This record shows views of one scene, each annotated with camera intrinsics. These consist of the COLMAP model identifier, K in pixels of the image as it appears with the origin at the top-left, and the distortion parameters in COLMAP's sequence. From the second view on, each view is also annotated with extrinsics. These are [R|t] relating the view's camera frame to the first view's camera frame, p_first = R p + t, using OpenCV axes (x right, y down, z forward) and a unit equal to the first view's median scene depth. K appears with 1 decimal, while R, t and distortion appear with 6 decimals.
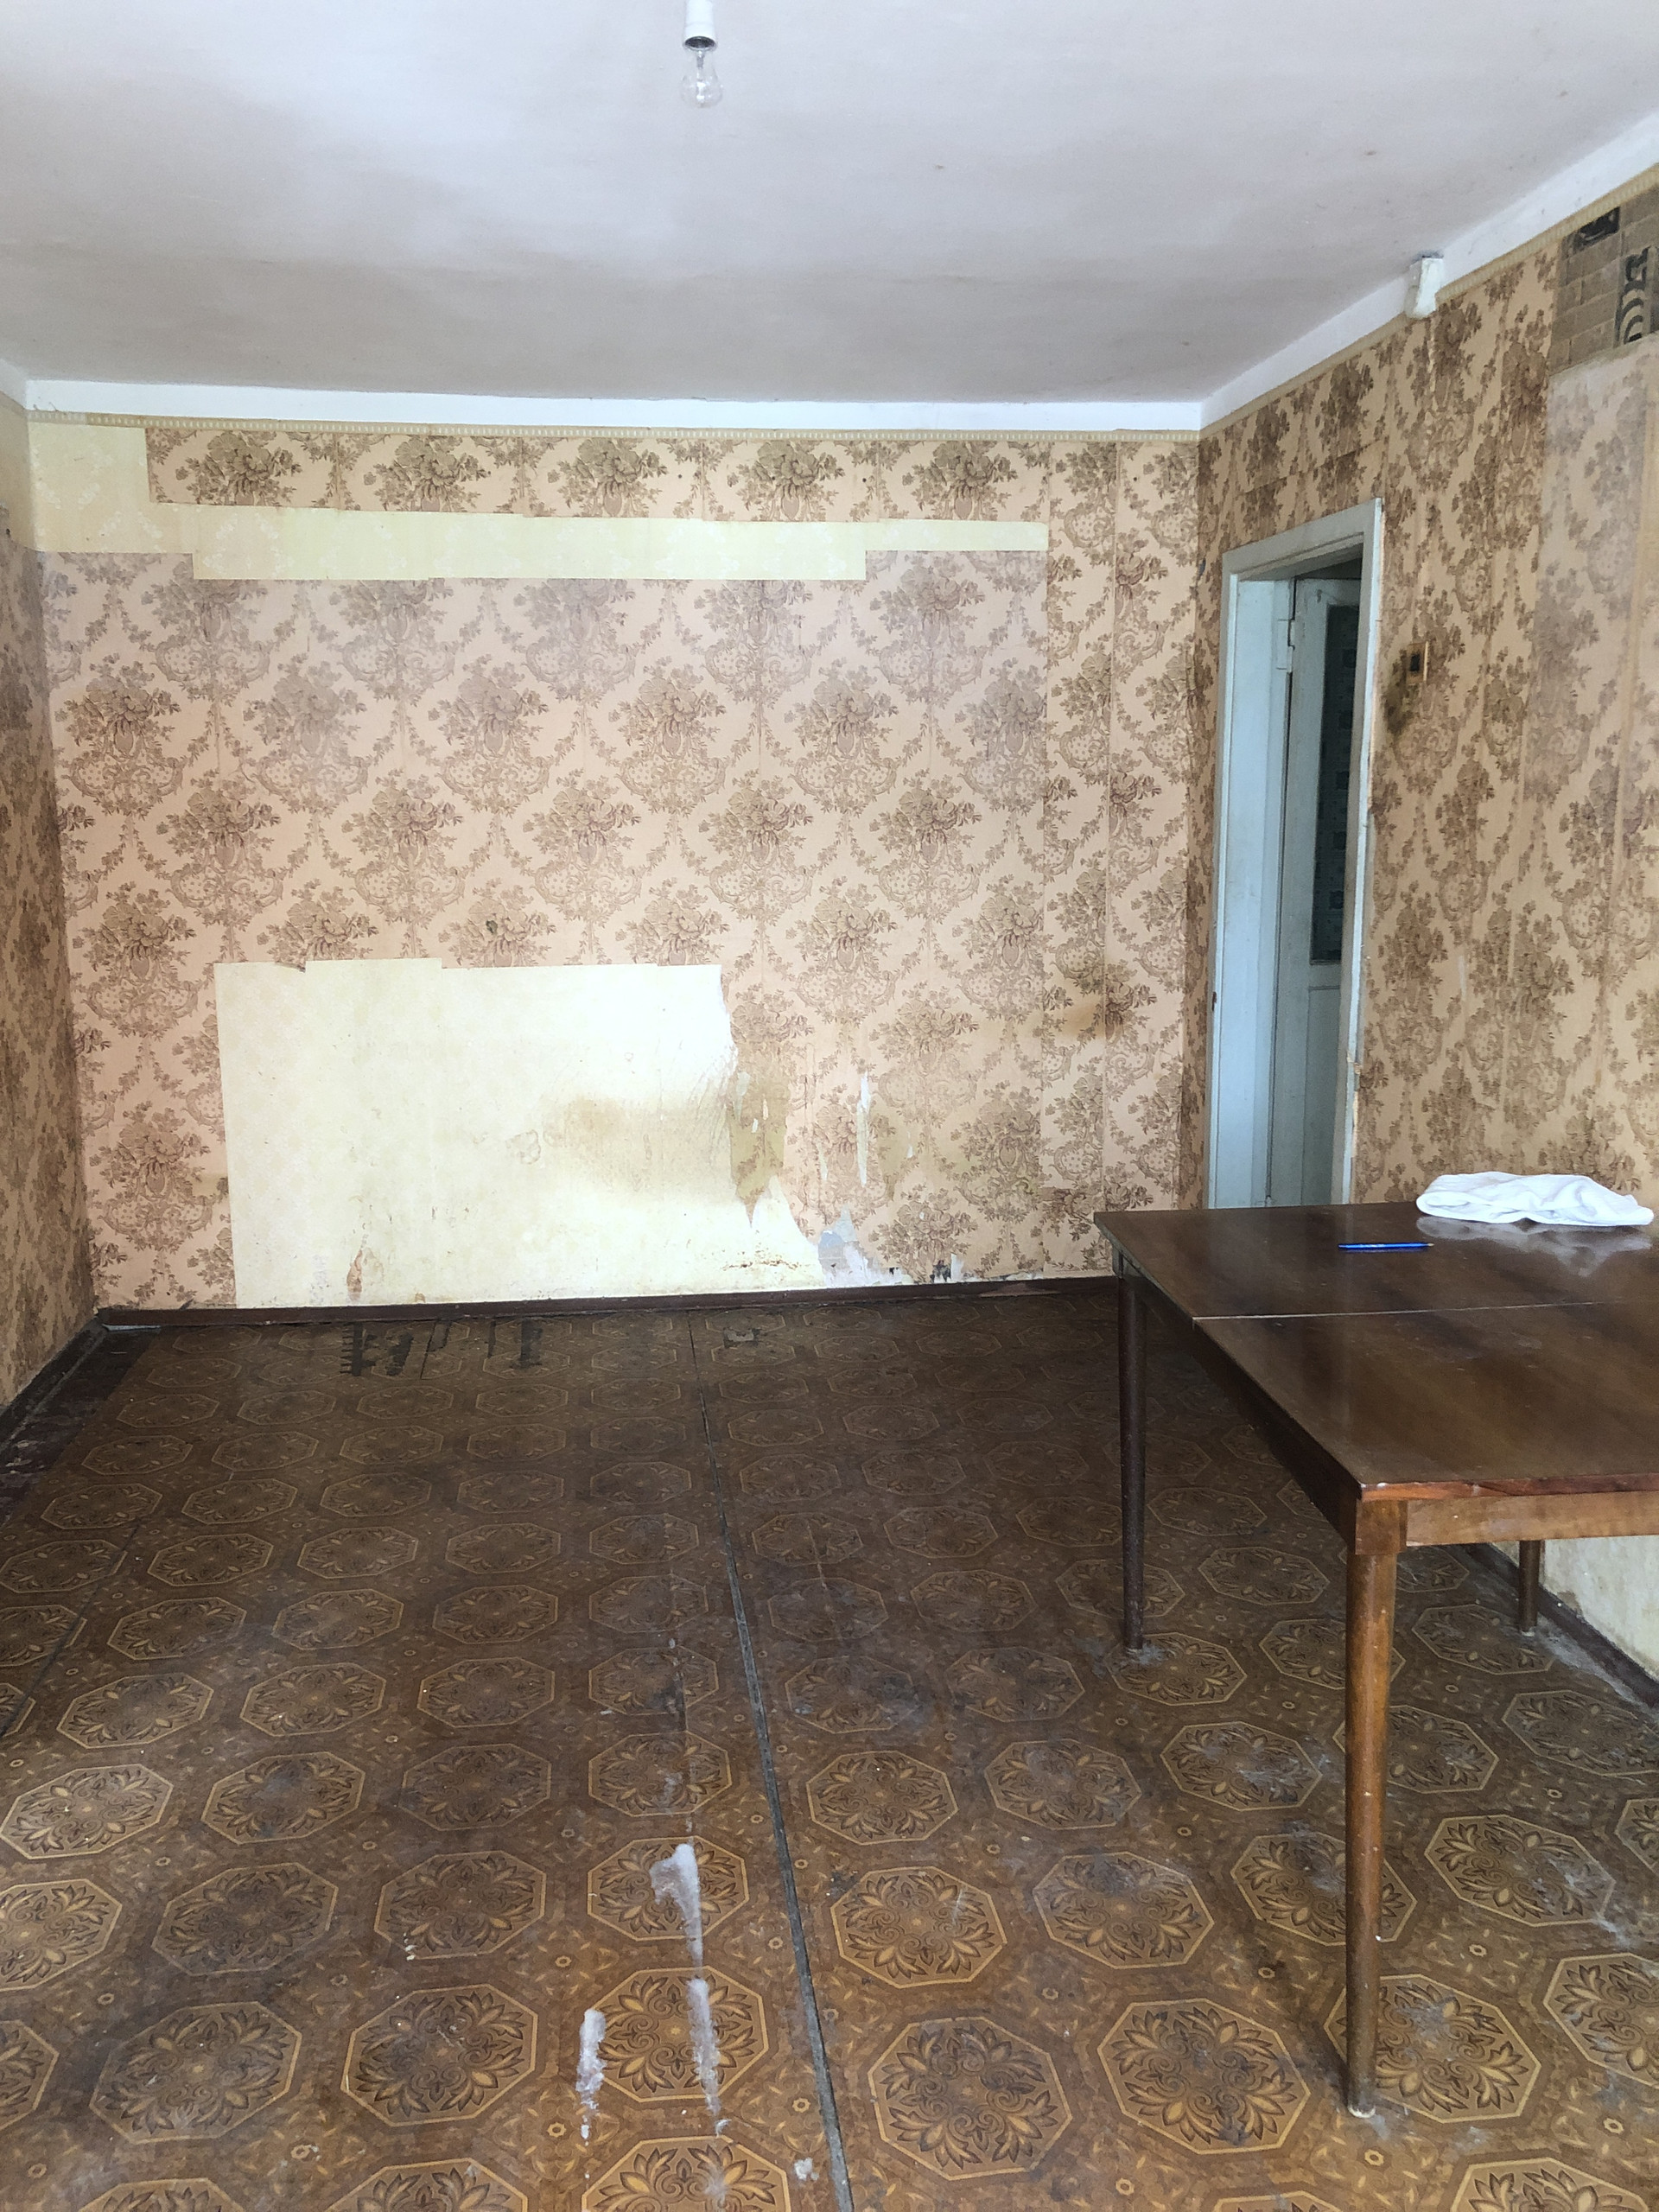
lens RADIAL K [[1855.7, 0, 792.9], [0, 1855.7, 1107.3], [0, 0, 1]] dist [0.138637, -0.001520]
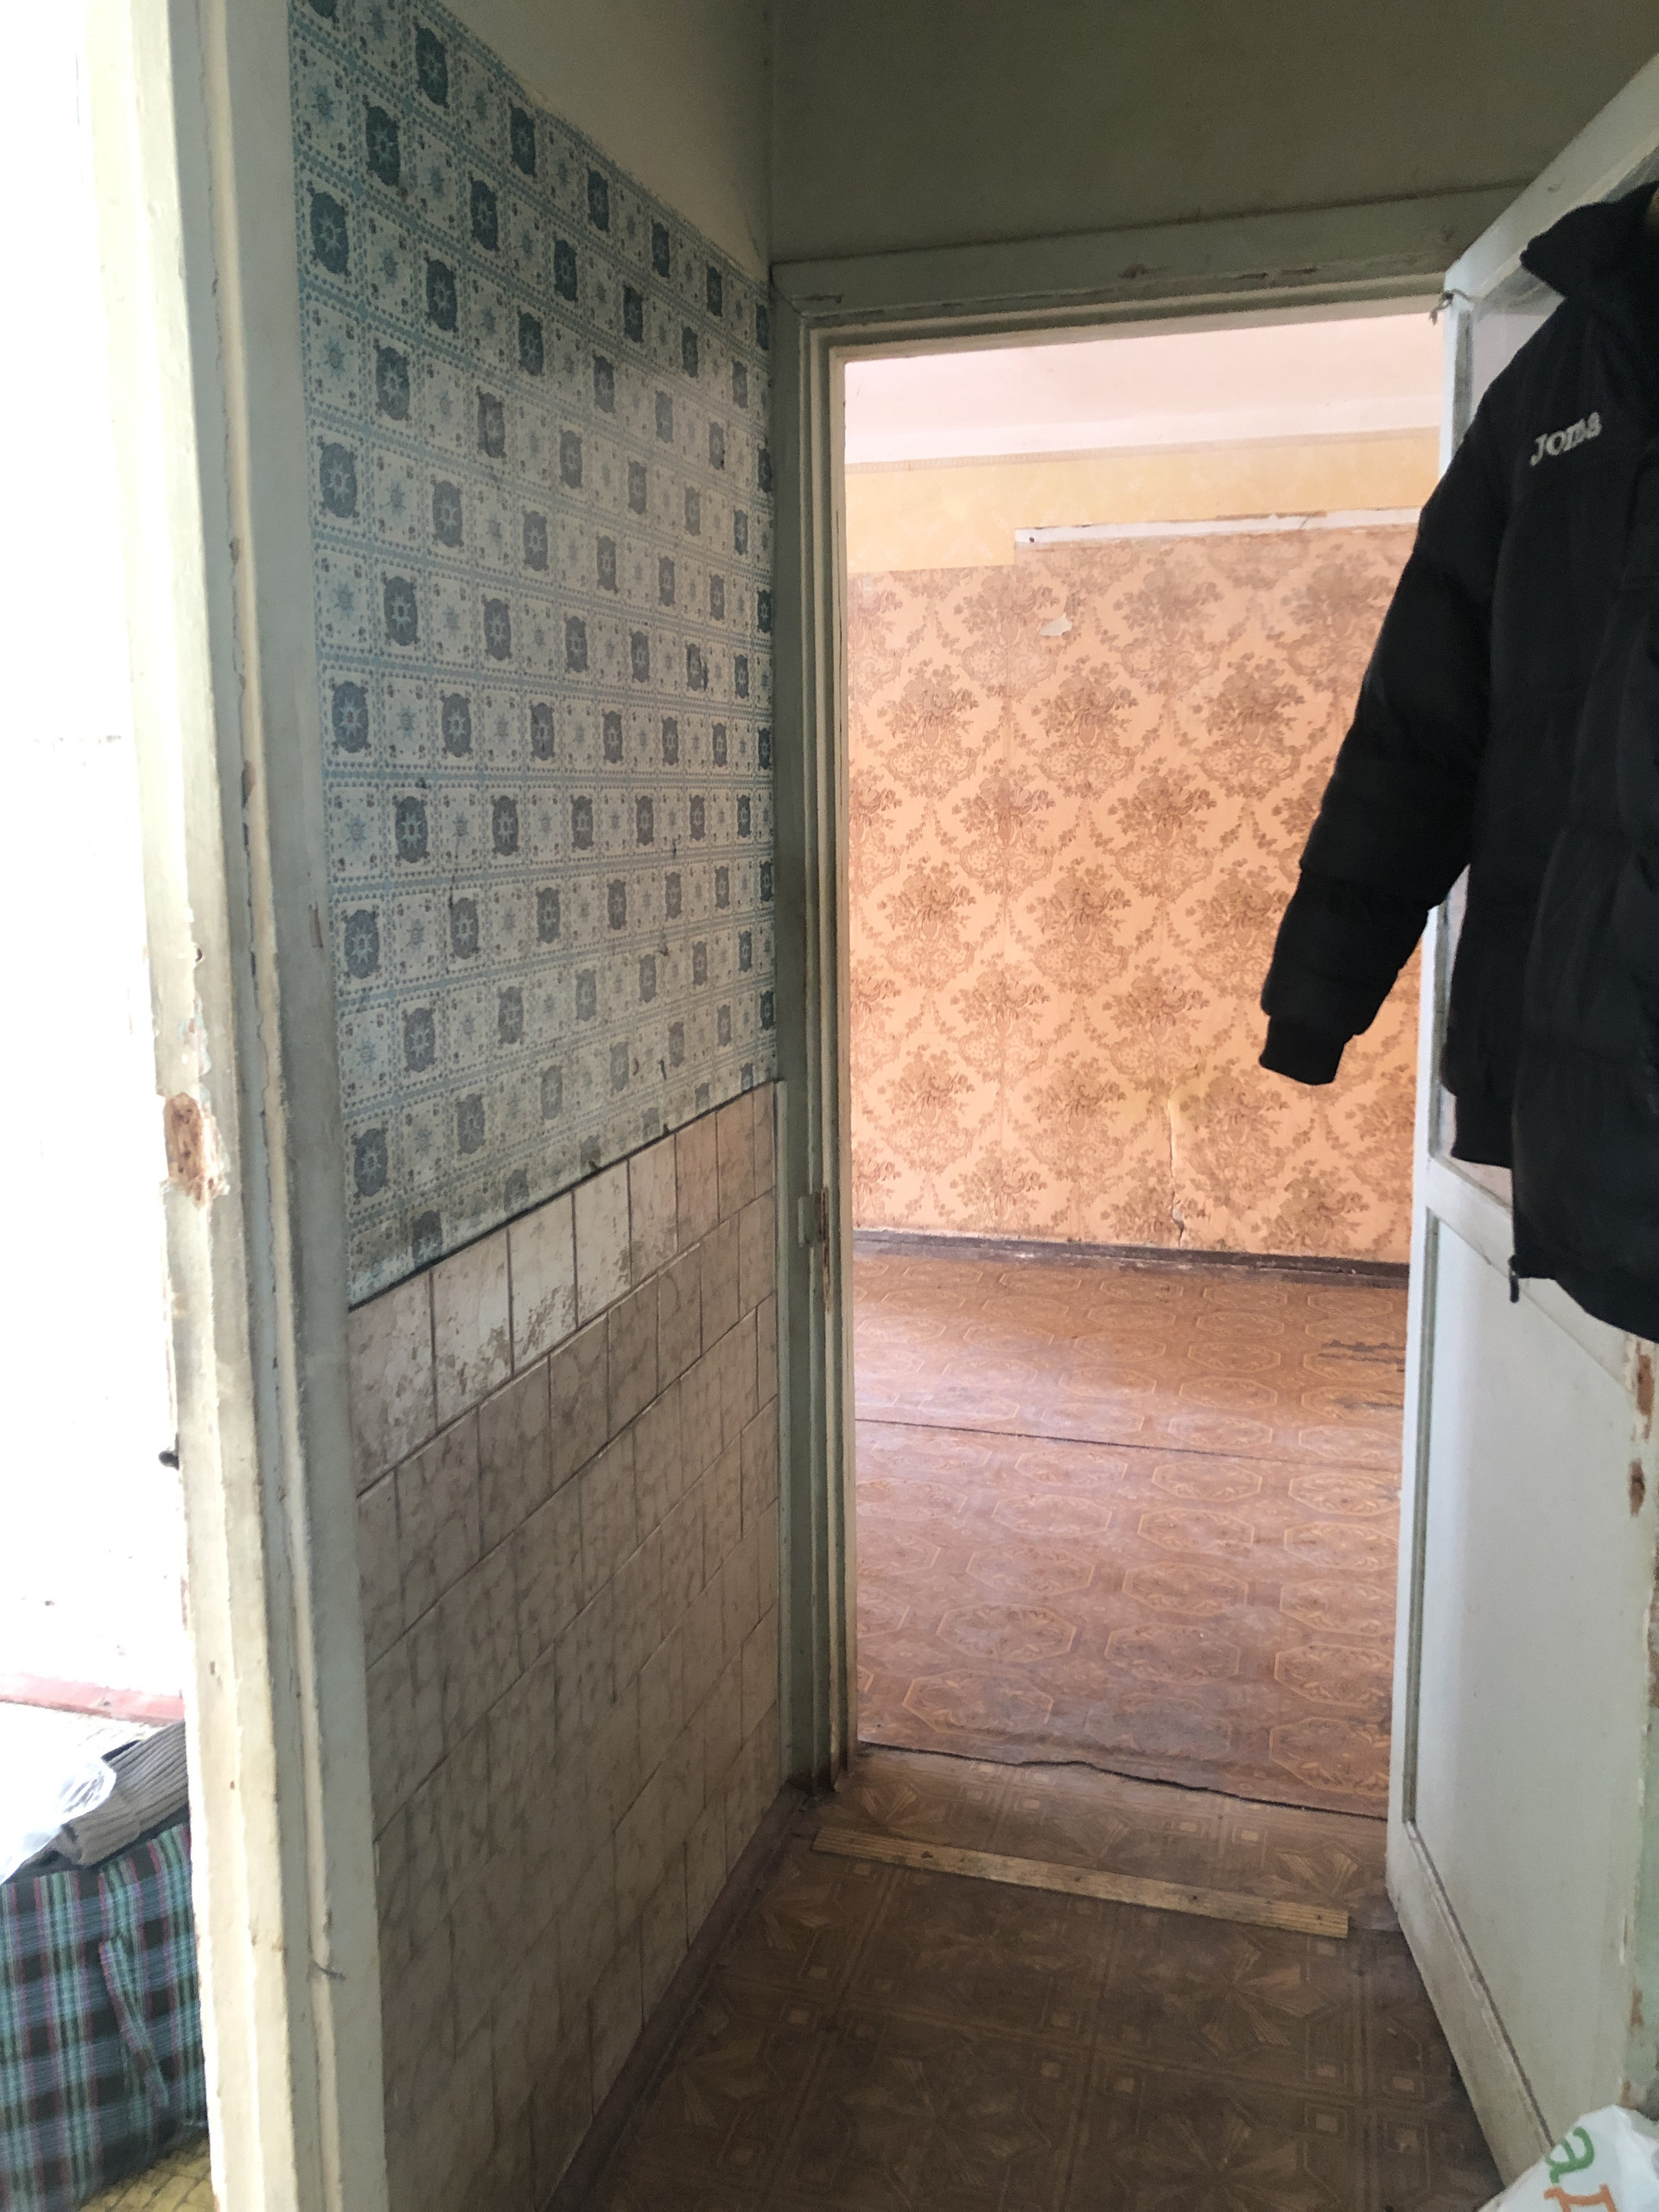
lens RADIAL K [[1804.0, 0, 826.9], [0, 1804.0, 1087.2], [0, 0, 1]] dist [0.005686, -0.011749]
pose [[-0.399456, 0.148941, -0.904573, 0.804396], [-0.146707, 0.963612, 0.223447, -0.187243], [0.904938, 0.221964, -0.363070, 1.154738]]
